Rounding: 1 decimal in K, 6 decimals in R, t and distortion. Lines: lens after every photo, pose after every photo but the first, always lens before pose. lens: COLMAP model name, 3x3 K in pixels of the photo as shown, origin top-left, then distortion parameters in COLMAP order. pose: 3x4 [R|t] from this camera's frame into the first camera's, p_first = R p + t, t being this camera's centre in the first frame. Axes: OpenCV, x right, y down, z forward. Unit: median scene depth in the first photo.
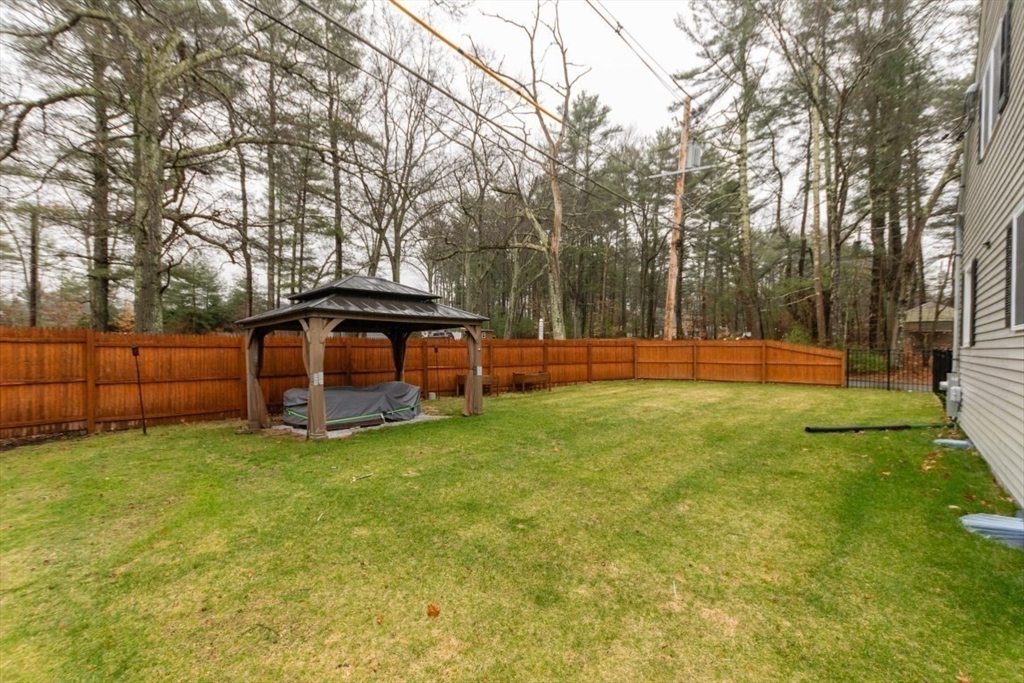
lens RADIAL K [[446.3, 0, 512.7], [0, 446.3, 348.5], [0, 0, 1]] dist [0.006656, -0.000862]
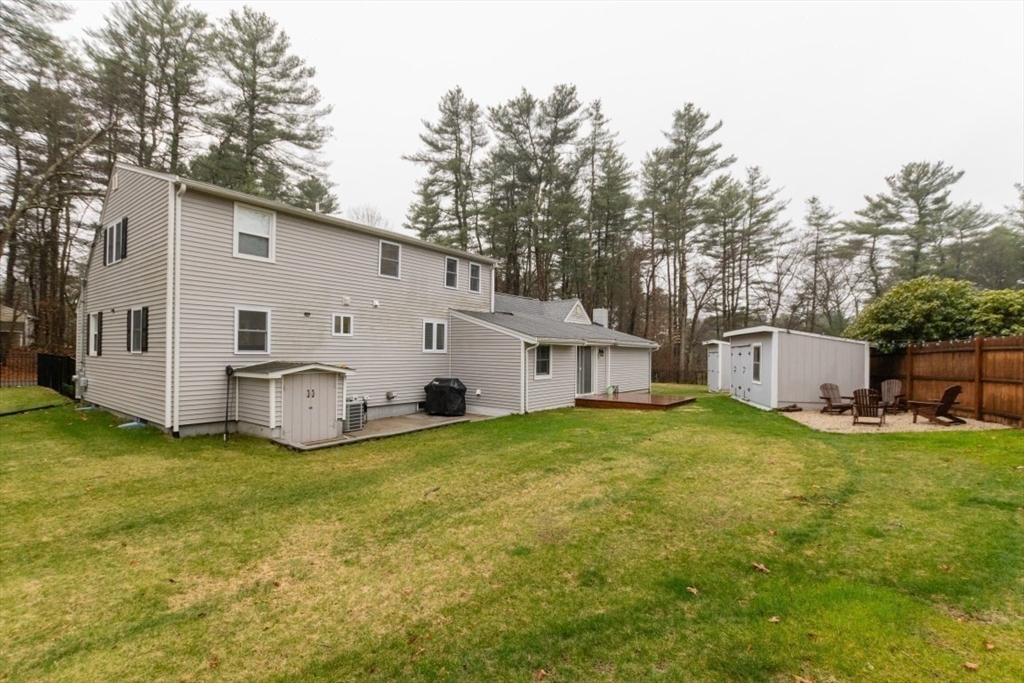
lens RADIAL K [[459.0, 0, 499.8], [0, 459.0, 355.4], [0, 0, 1]] dist [-0.012834, 0.000085]
pose [[-0.056683, -0.012840, 0.998310, -0.303065], [-0.007010, 0.999898, 0.012463, -0.012781], [-0.998368, -0.006291, -0.056767, -0.183658]]
